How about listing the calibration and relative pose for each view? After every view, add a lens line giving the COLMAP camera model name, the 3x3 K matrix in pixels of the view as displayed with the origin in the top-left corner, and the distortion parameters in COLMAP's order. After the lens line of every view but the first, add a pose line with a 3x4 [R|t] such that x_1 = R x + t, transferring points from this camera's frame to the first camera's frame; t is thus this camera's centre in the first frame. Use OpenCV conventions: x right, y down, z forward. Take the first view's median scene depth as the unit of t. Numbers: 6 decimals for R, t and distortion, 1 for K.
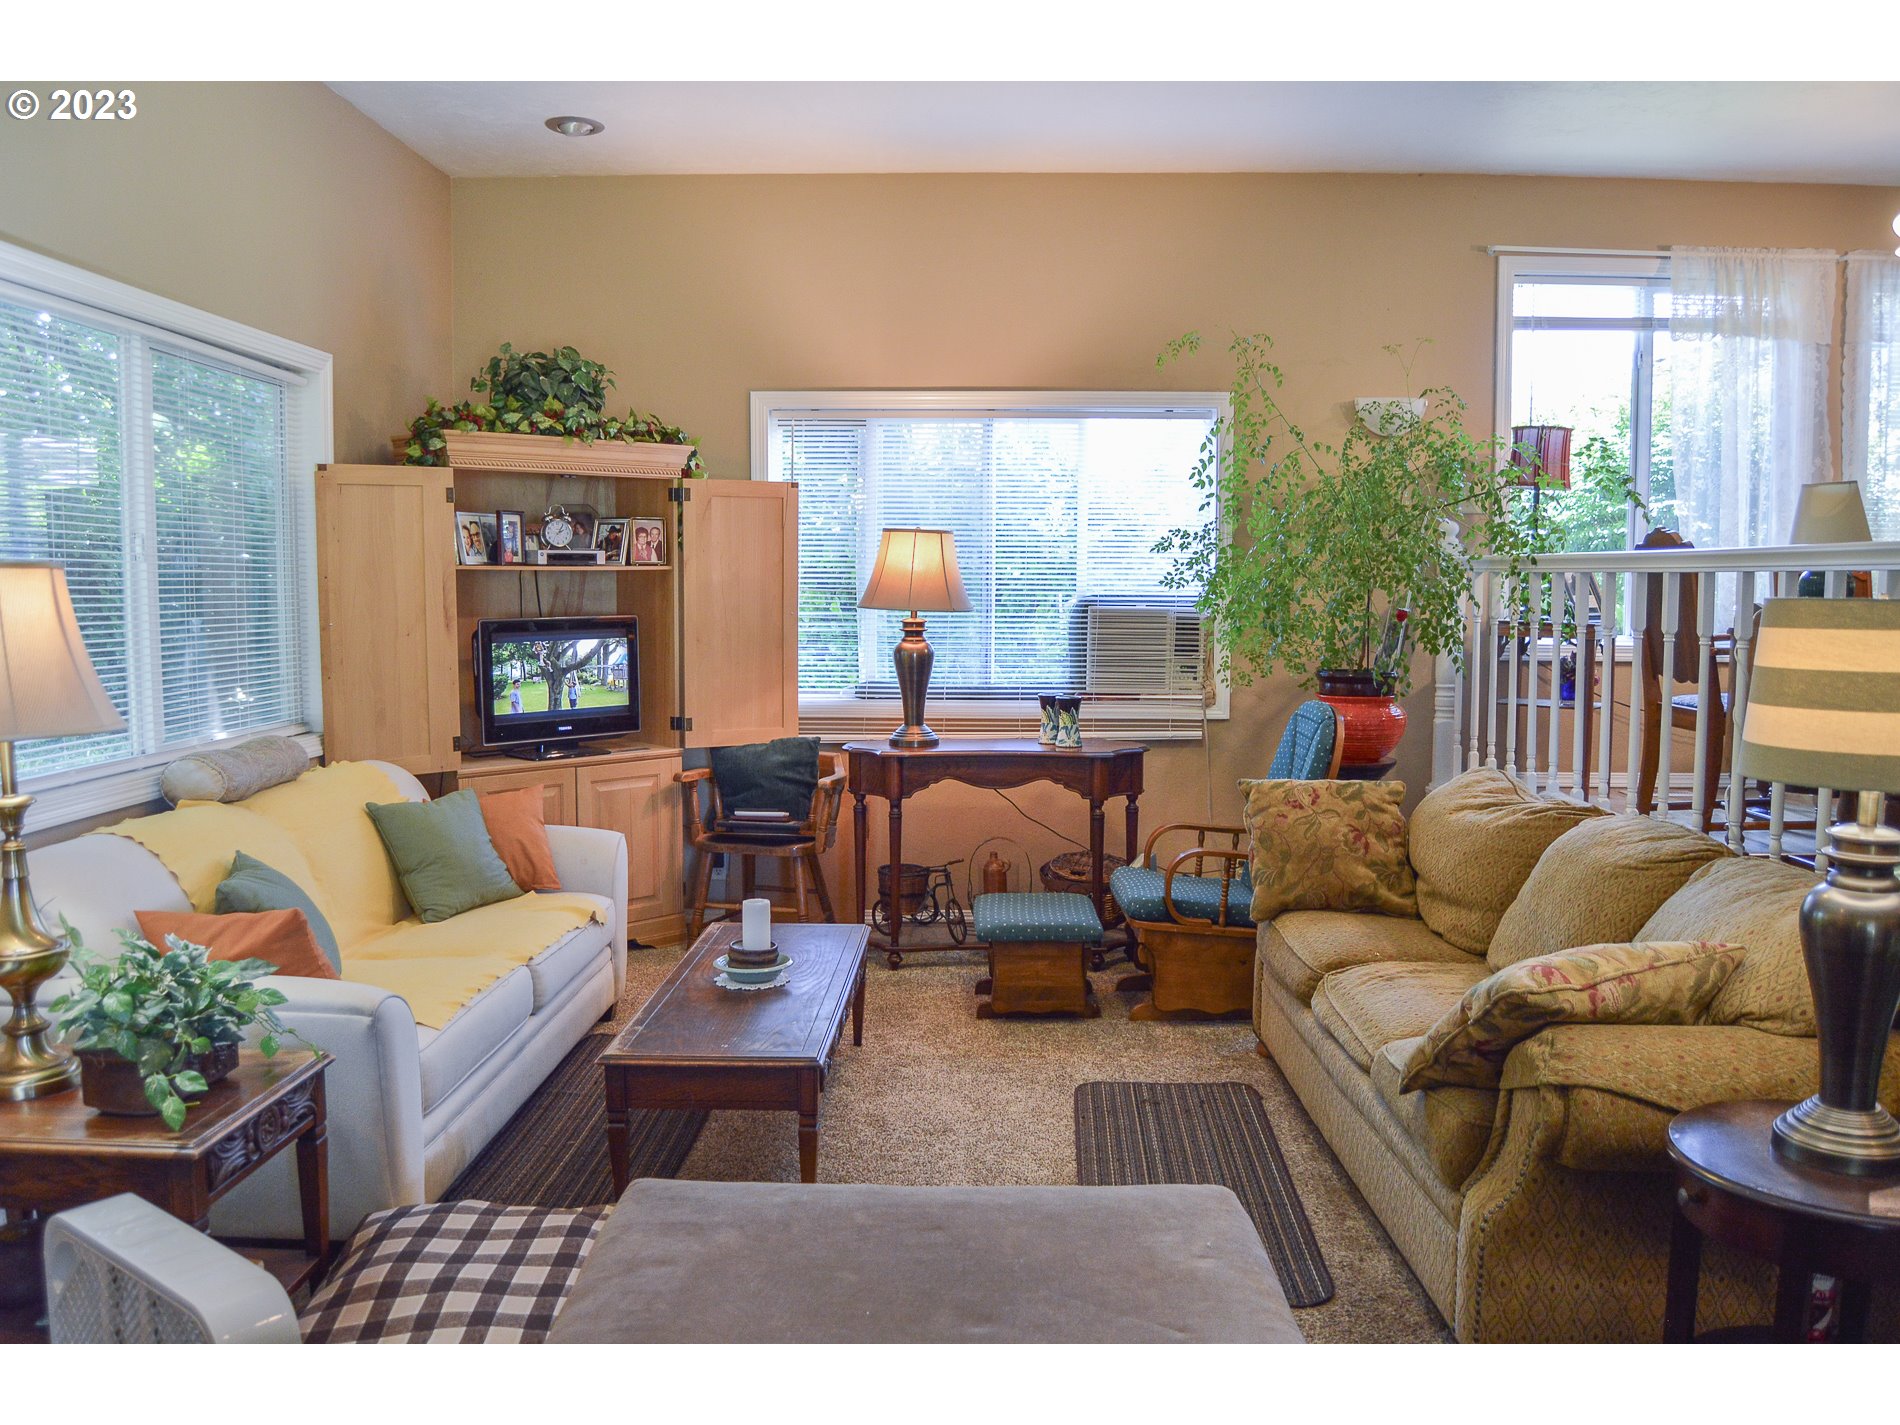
lens RADIAL K [[1531.5, 0, 944.4], [0, 1531.5, 708.8], [0, 0, 1]] dist [-0.082975, 0.032359]
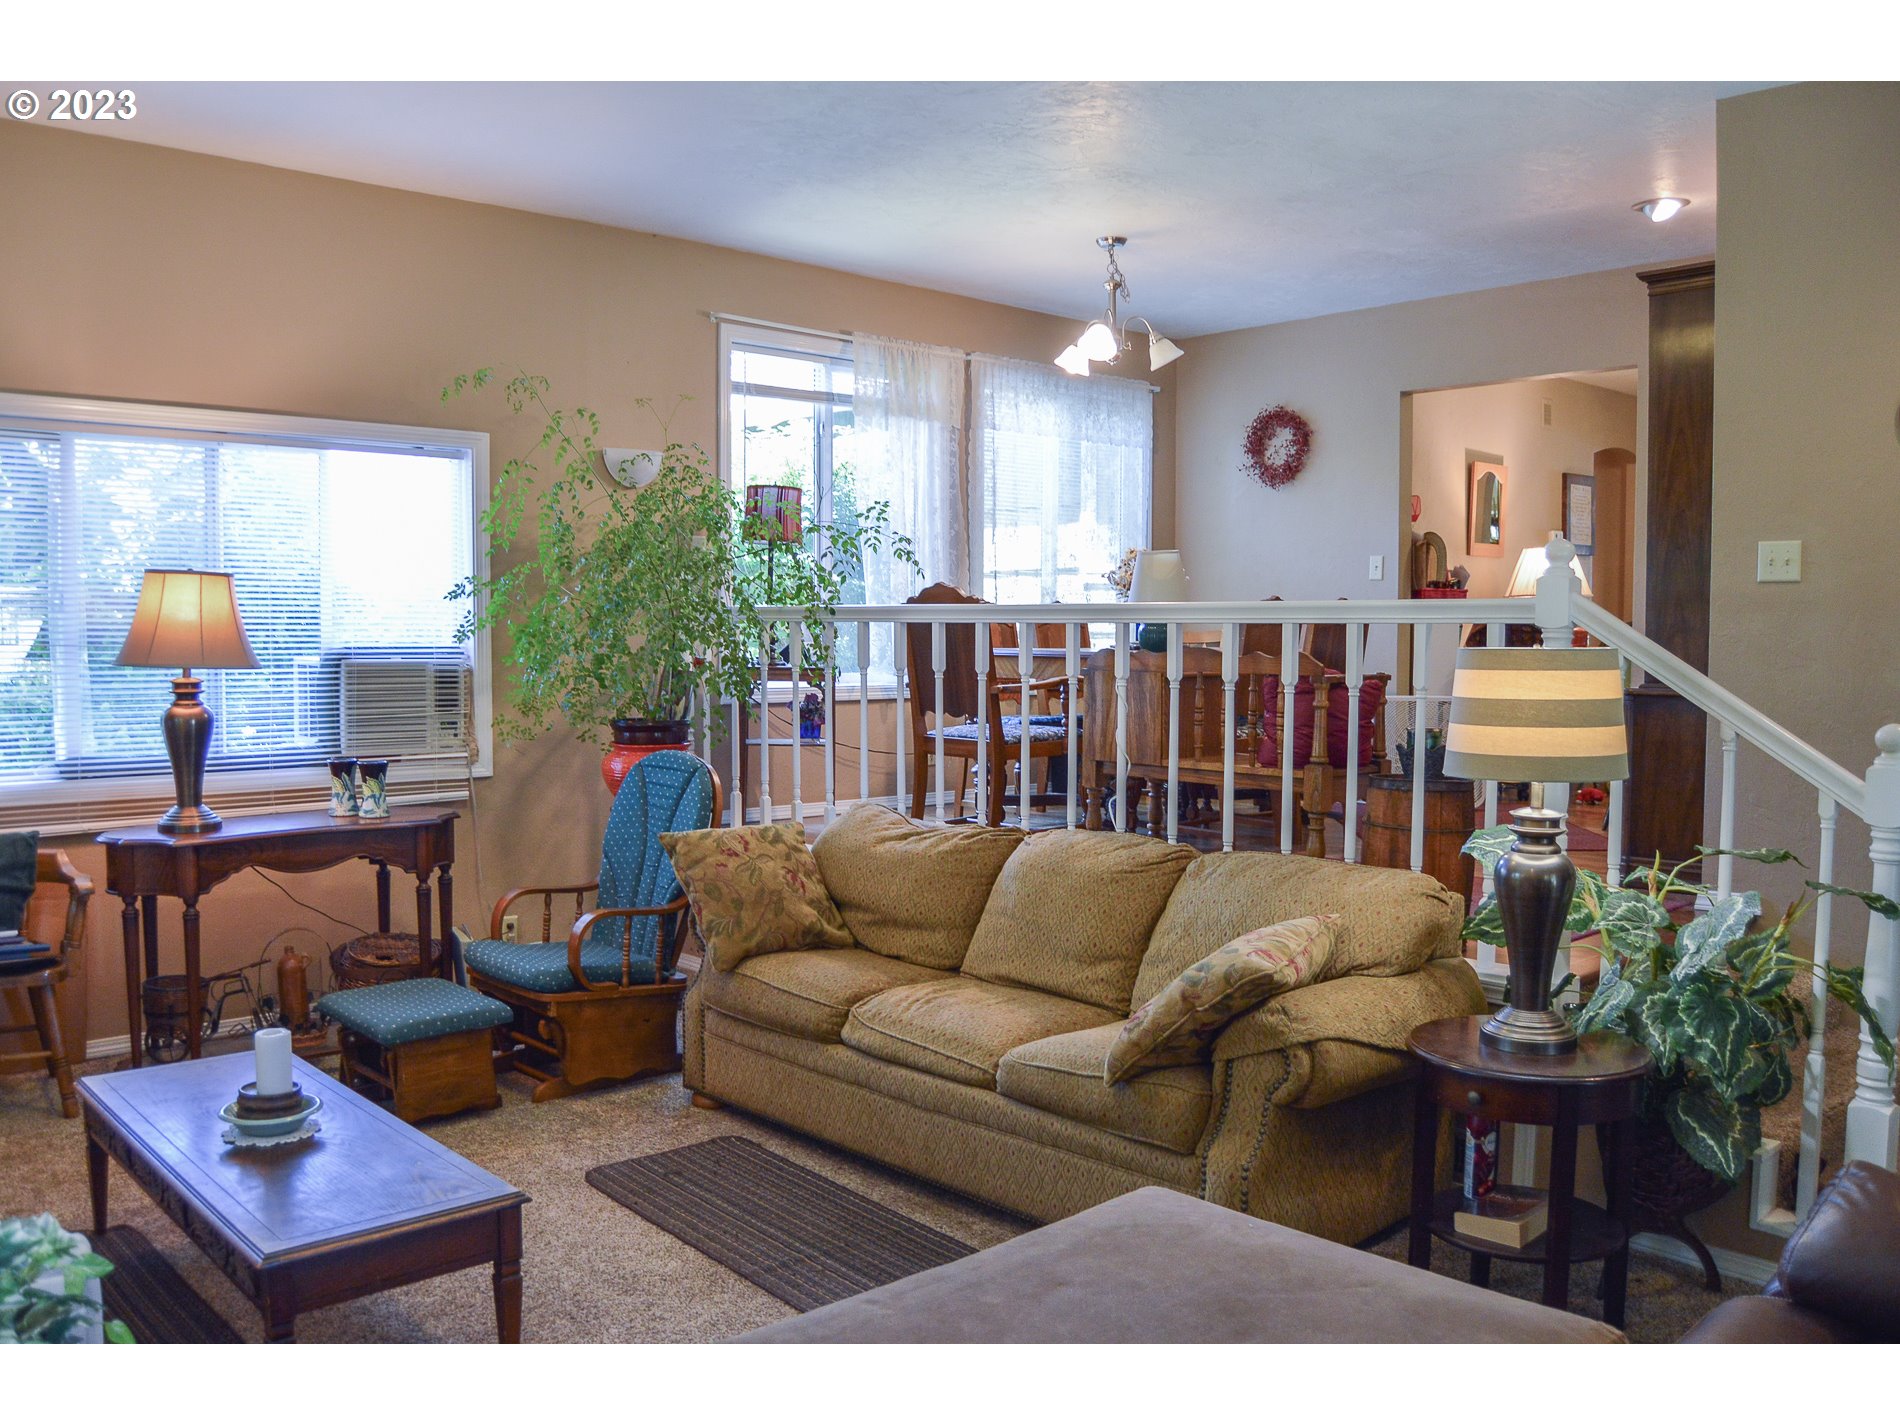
lens RADIAL K [[1565.1, 0, 939.0], [0, 1565.1, 710.6], [0, 0, 1]] dist [-0.085864, 0.015598]
pose [[0.732082, -0.035643, 0.680283, -0.294566], [0.055385, 0.998438, -0.007290, -0.012754], [-0.678961, 0.043015, 0.732913, 0.114598]]
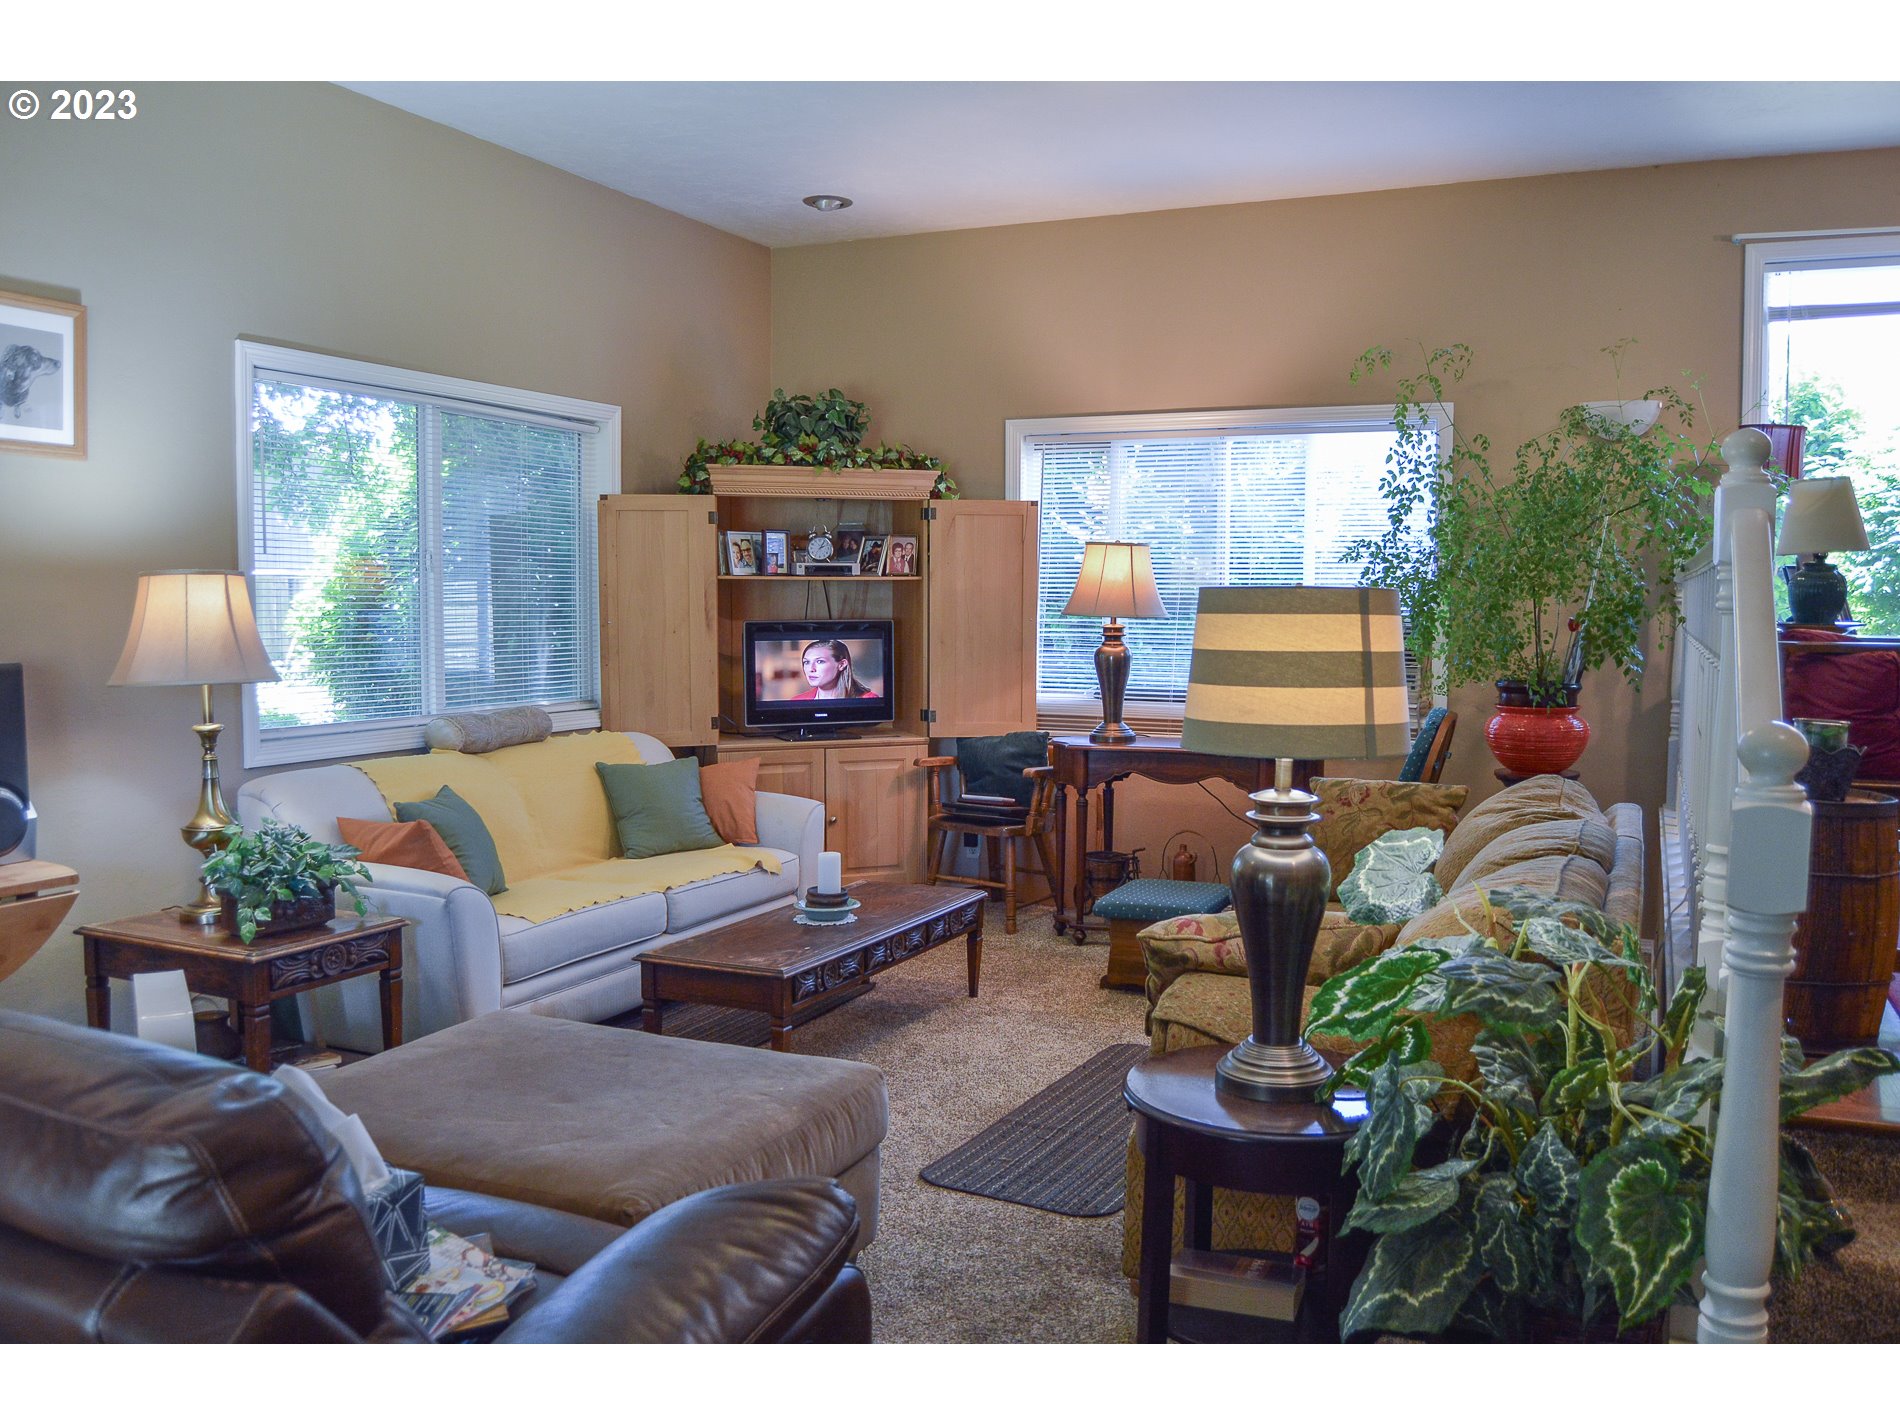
lens RADIAL K [[1565.1, 0, 939.0], [0, 1565.1, 710.6], [0, 0, 1]] dist [-0.085864, 0.015598]
pose [[0.917403, 0.029965, -0.396829, 0.315169], [-0.034945, 0.999375, -0.005323, 0.012723], [0.396421, 0.018750, 0.917877, -0.066566]]
